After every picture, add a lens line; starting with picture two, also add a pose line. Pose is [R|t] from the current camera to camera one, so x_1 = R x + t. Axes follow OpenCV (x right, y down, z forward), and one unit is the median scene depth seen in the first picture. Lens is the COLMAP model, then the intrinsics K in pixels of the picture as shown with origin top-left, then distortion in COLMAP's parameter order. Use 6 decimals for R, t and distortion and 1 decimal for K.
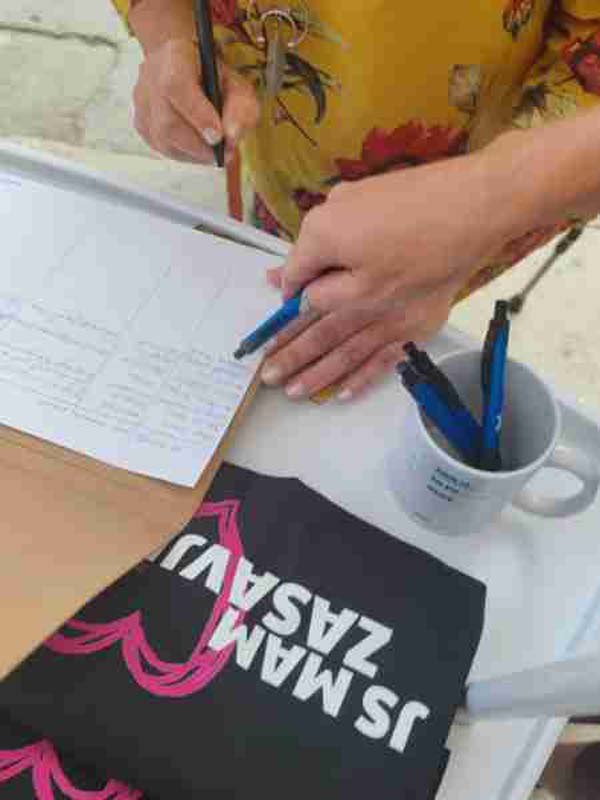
lens RADIAL K [[619.5, 0, 300.0], [0, 619.5, 400.0], [0, 0, 1]] dist [0.034236, -0.040745]
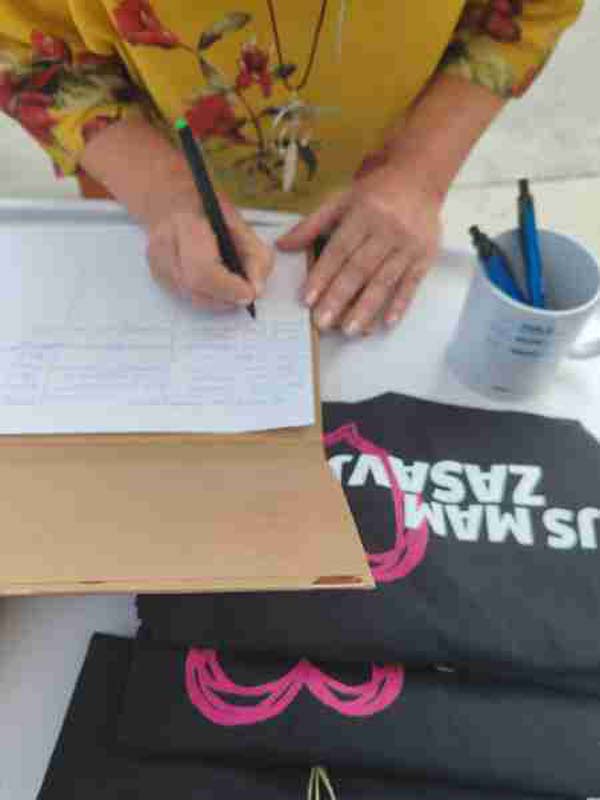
lens RADIAL K [[619.5, 0, 300.0], [0, 619.5, 400.0], [0, 0, 1]] dist [0.034236, -0.040745]
pose [[0.928935, -0.289709, 0.230541, -0.490592], [0.308525, 0.949931, -0.049430, 0.171772], [-0.204678, 0.117045, 0.971806, -0.047588]]
